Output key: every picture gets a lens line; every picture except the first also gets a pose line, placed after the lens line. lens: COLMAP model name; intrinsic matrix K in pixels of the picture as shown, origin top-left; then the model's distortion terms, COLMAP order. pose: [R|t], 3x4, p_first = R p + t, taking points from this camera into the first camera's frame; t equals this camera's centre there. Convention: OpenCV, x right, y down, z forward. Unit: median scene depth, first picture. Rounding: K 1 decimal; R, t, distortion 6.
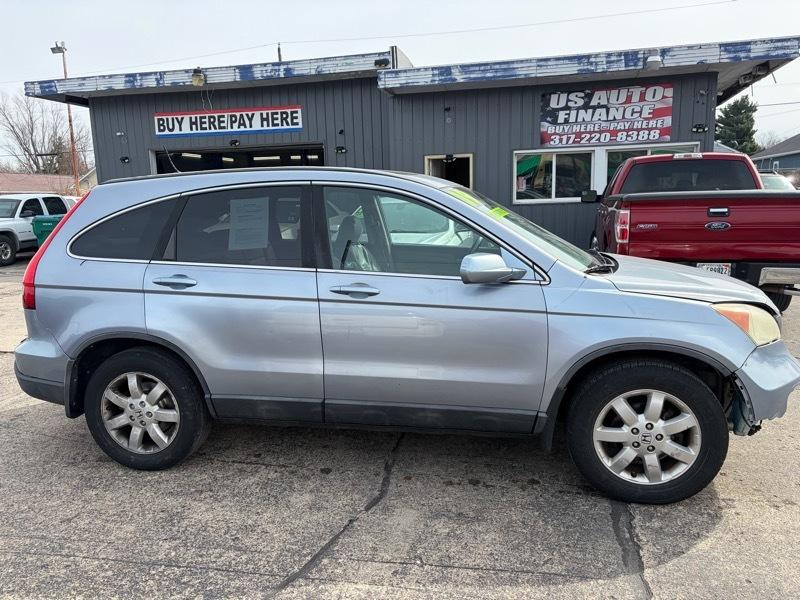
lens RADIAL K [[627.7, 0, 388.9], [0, 627.7, 304.4], [0, 0, 1]] dist [0.047183, -0.047852]
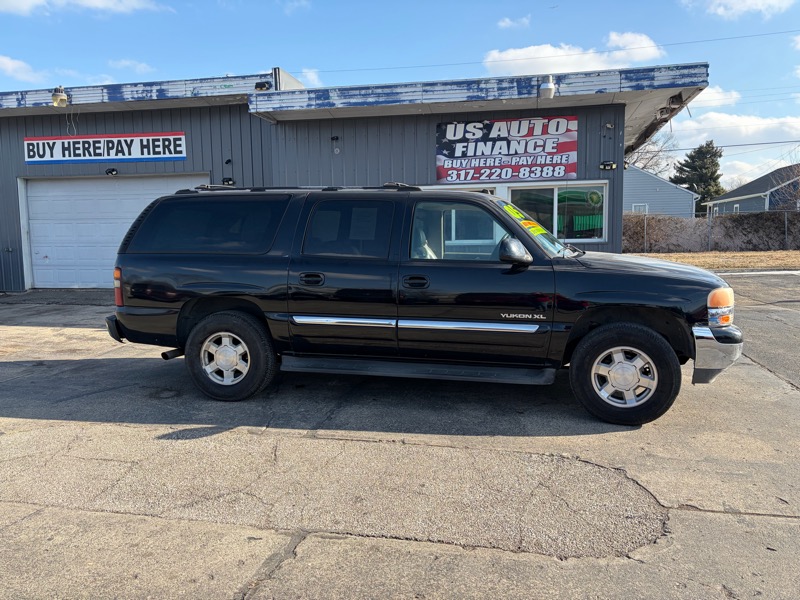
lens RADIAL K [[627.7, 0, 399.6], [0, 627.7, 298.7], [0, 0, 1]] dist [0.047183, -0.047852]
pose [[0.999062, 0.010845, 0.041917, 0.153940], [-0.008086, 0.997824, -0.065434, -0.028644], [-0.042536, 0.065034, 0.996976, 0.132536]]
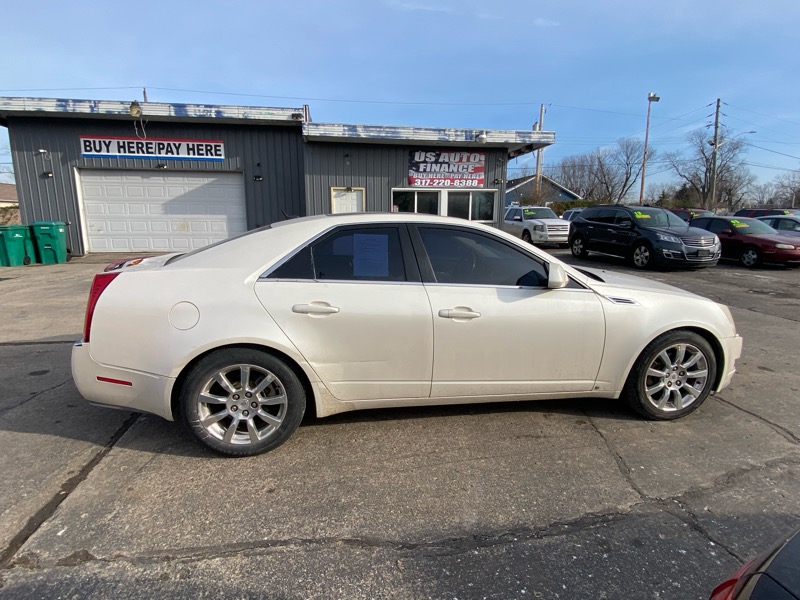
lens RADIAL K [[434.8, 0, 403.2], [0, 434.8, 315.7], [0, 0, 1]] dist [0.018395, -0.023567]
pose [[0.911936, -0.057118, 0.406338, -0.222023], [0.037988, 0.997764, 0.054999, 0.006263], [-0.408571, -0.034720, 0.912066, 0.029548]]
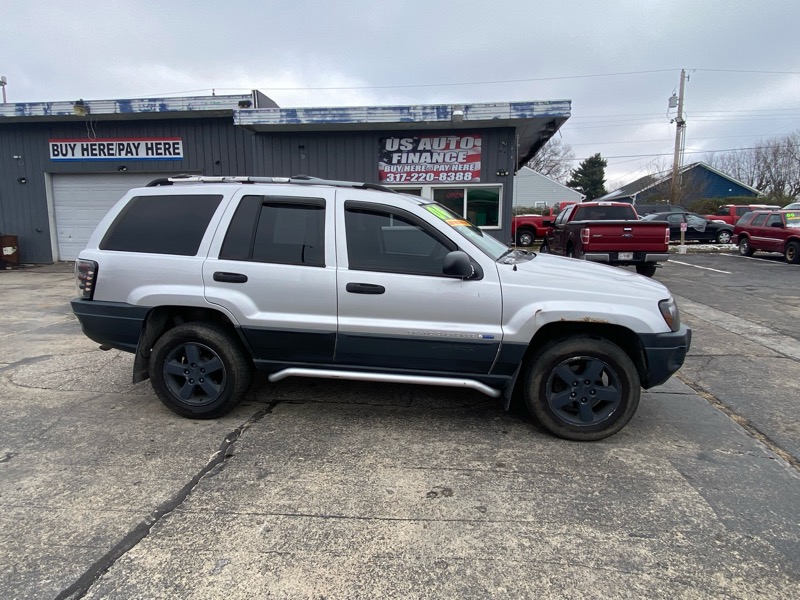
lens RADIAL K [[501.4, 0, 400.4], [0, 501.4, 301.2], [0, 0, 1]] dist [0.049649, -0.054259]
pose [[0.991939, 0.008551, 0.126431, 0.164211], [-0.006636, 0.999857, -0.015561, -0.012166], [-0.126546, 0.014597, 0.991853, 0.059952]]
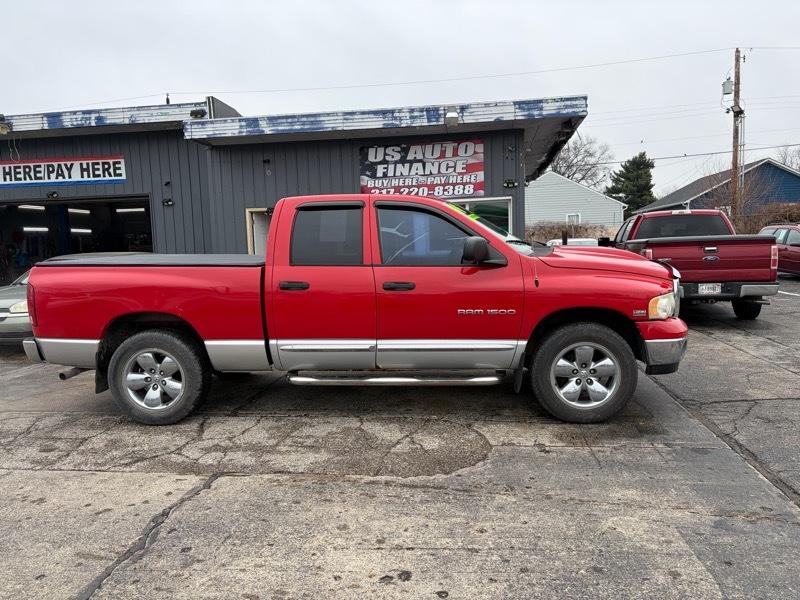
lens RADIAL K [[627.7, 0, 401.3], [0, 627.7, 307.9], [0, 0, 1]] dist [0.047183, -0.047852]
pose [[0.992914, -0.018669, 0.117360, 0.185829], [0.027069, 0.997152, -0.070395, -0.014105], [-0.115711, 0.073073, 0.990591, 0.040878]]
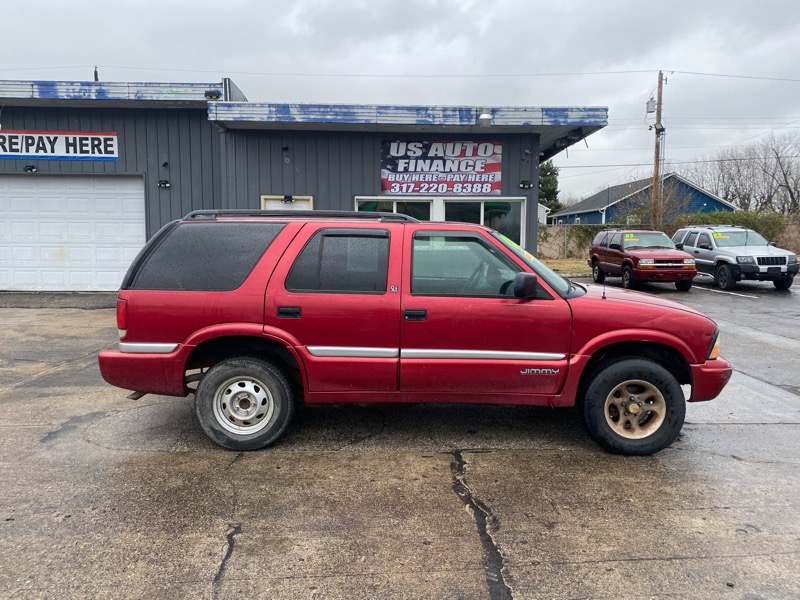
lens RADIAL K [[627.7, 0, 411.1], [0, 627.7, 300.8], [0, 0, 1]] dist [0.047183, -0.047852]
pose [[0.957588, 0.003989, 0.288113, 0.001267], [0.016787, 0.997433, -0.069606, -0.012109], [-0.287651, 0.071490, 0.955063, 0.055537]]
